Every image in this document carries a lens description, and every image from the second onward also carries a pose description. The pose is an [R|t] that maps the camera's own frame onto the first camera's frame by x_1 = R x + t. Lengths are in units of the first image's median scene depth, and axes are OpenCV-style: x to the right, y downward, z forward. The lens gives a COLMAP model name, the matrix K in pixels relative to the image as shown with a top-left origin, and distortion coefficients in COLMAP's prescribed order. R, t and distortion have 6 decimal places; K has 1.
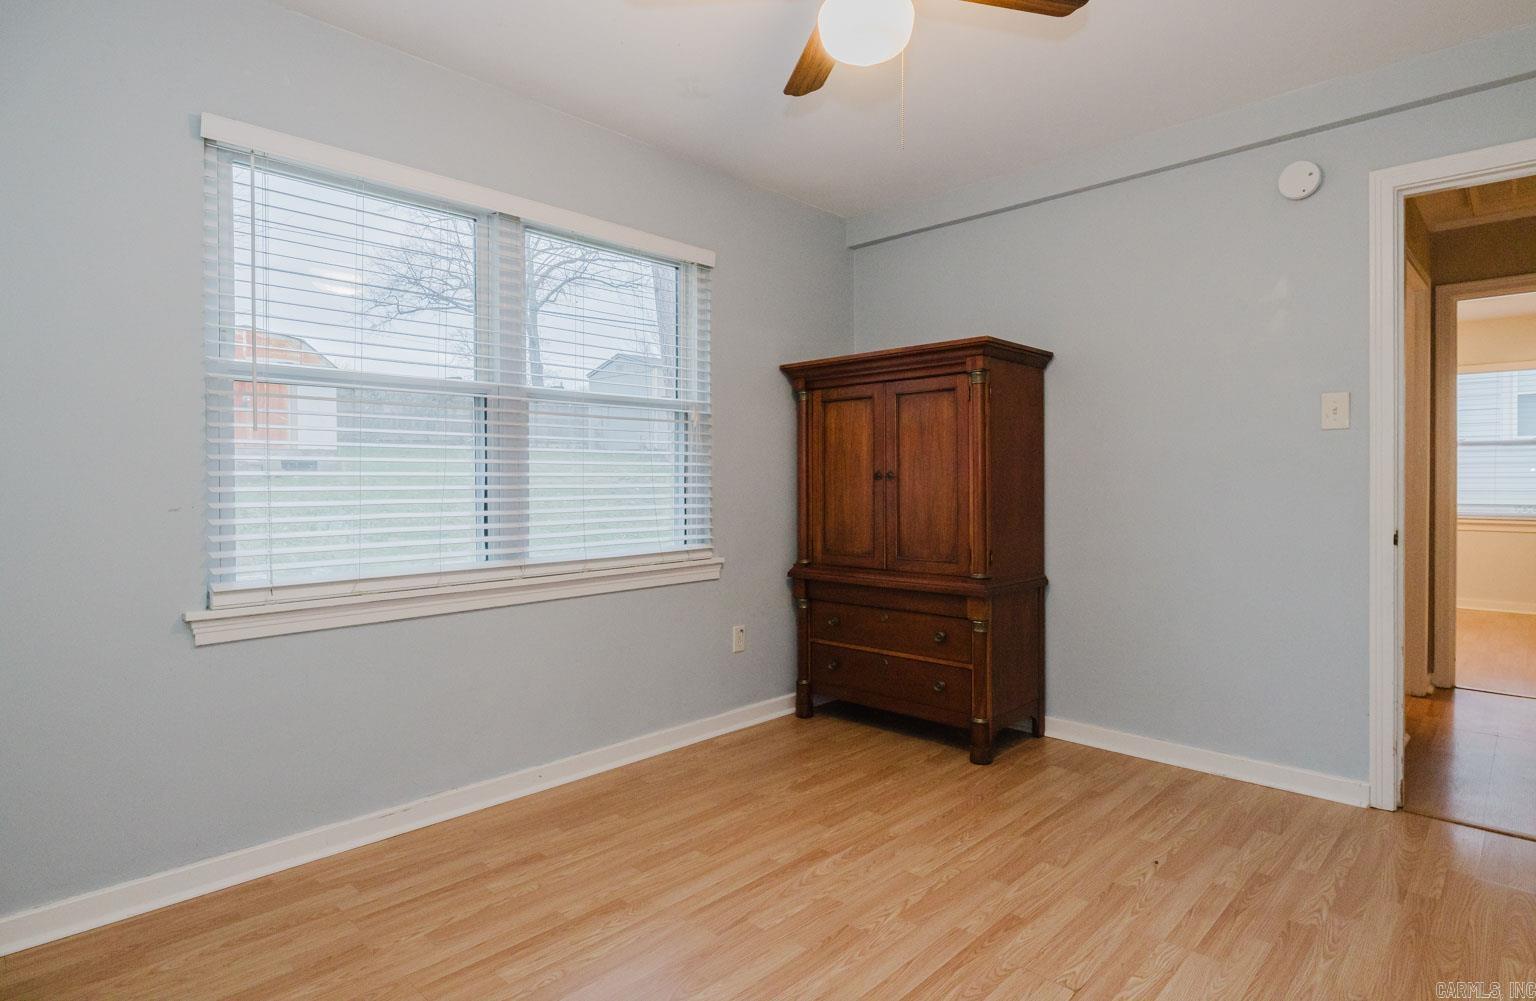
lens RADIAL K [[822.6, 0, 763.1], [0, 822.6, 491.6], [0, 0, 1]] dist [0.000176, -0.000505]
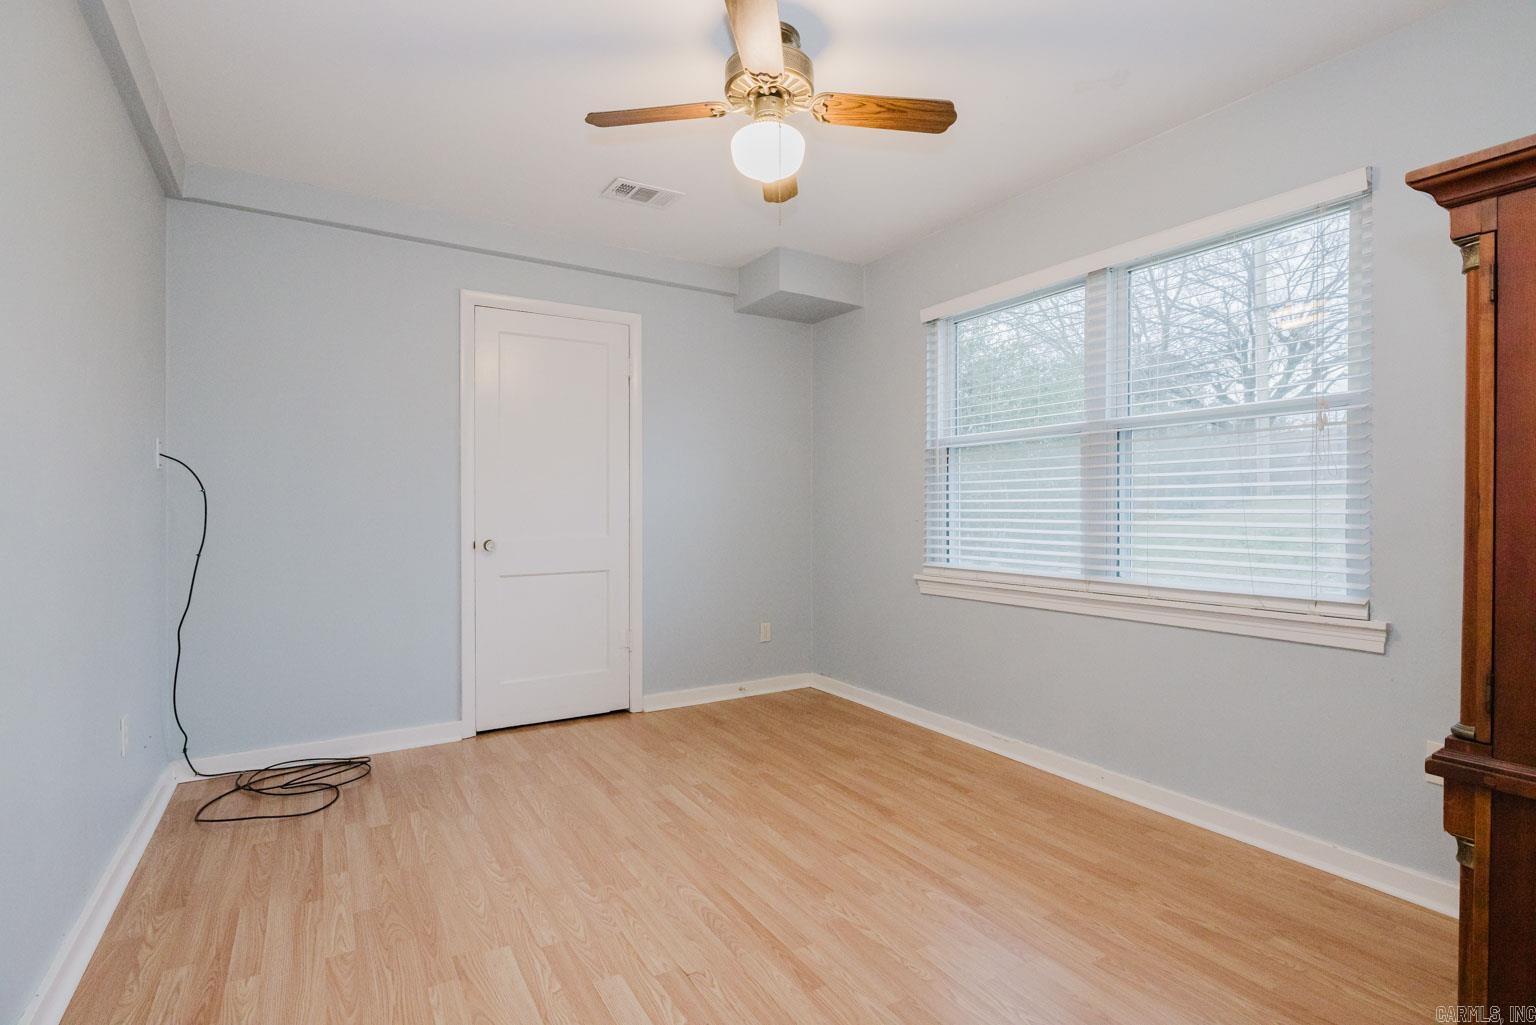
lens RADIAL K [[758.3, 0, 769.1], [0, 758.3, 509.8], [0, 0, 1]] dist [-0.004096, 0.000536]
pose [[-0.264614, 0.006273, -0.964334, 0.866658], [-0.009917, 0.999908, 0.009226, -0.013326], [0.964304, 0.012005, -0.264527, 0.895566]]
